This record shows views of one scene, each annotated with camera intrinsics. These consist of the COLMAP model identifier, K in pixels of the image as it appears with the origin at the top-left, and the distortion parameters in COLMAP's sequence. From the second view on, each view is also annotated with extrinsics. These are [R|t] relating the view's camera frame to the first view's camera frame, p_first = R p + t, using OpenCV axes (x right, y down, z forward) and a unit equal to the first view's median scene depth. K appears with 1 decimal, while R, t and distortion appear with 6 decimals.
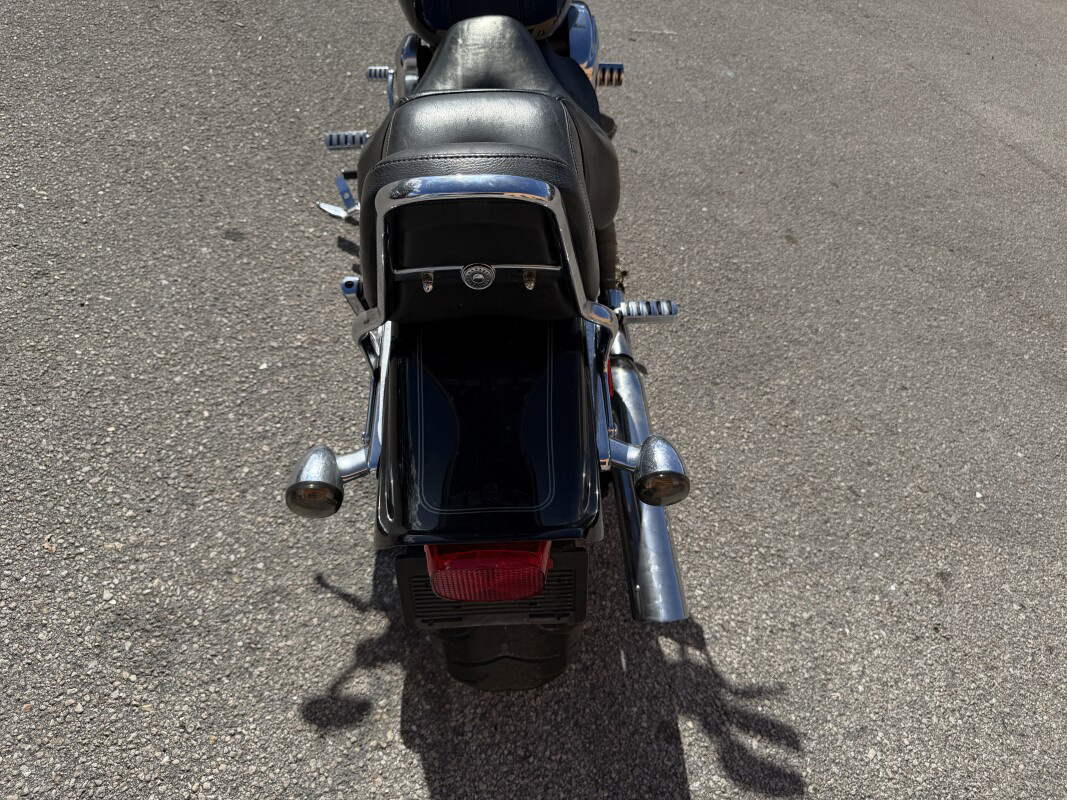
lens RADIAL K [[731.1, 0, 532.6], [0, 731.1, 394.9], [0, 0, 1]] dist [-0.004218, -0.003656]
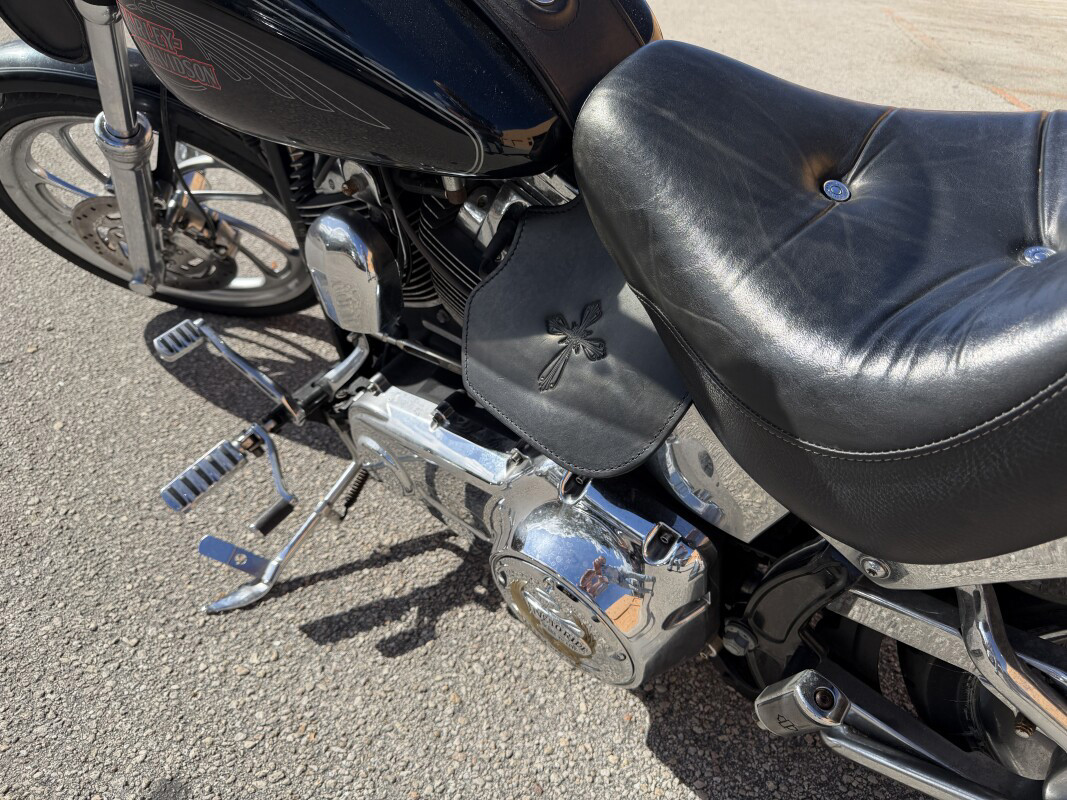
lens RADIAL K [[771.2, 0, 529.3], [0, 771.2, 403.4], [0, 0, 1]] dist [-0.004599, -0.004468]
pose [[0.670744, -0.600379, 0.435485, -0.431319], [0.636831, 0.767170, 0.076792, -0.401166], [-0.380195, 0.225823, 0.896914, 0.593844]]
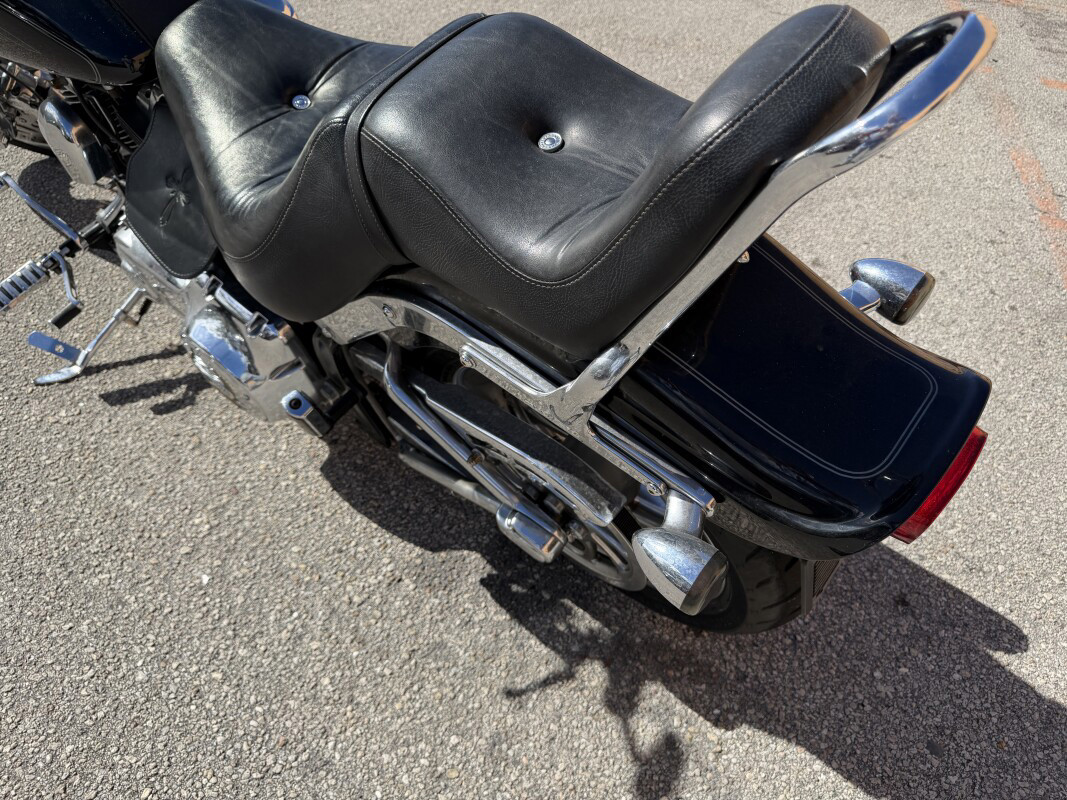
lens RADIAL K [[731.1, 0, 532.6], [0, 731.1, 394.9], [0, 0, 1]] dist [-0.004218, -0.003656]
pose [[0.675418, -0.653632, 0.341432, -0.318496], [0.611085, 0.755252, 0.237001, -0.179077], [-0.412779, 0.048569, 0.909535, 0.199557]]
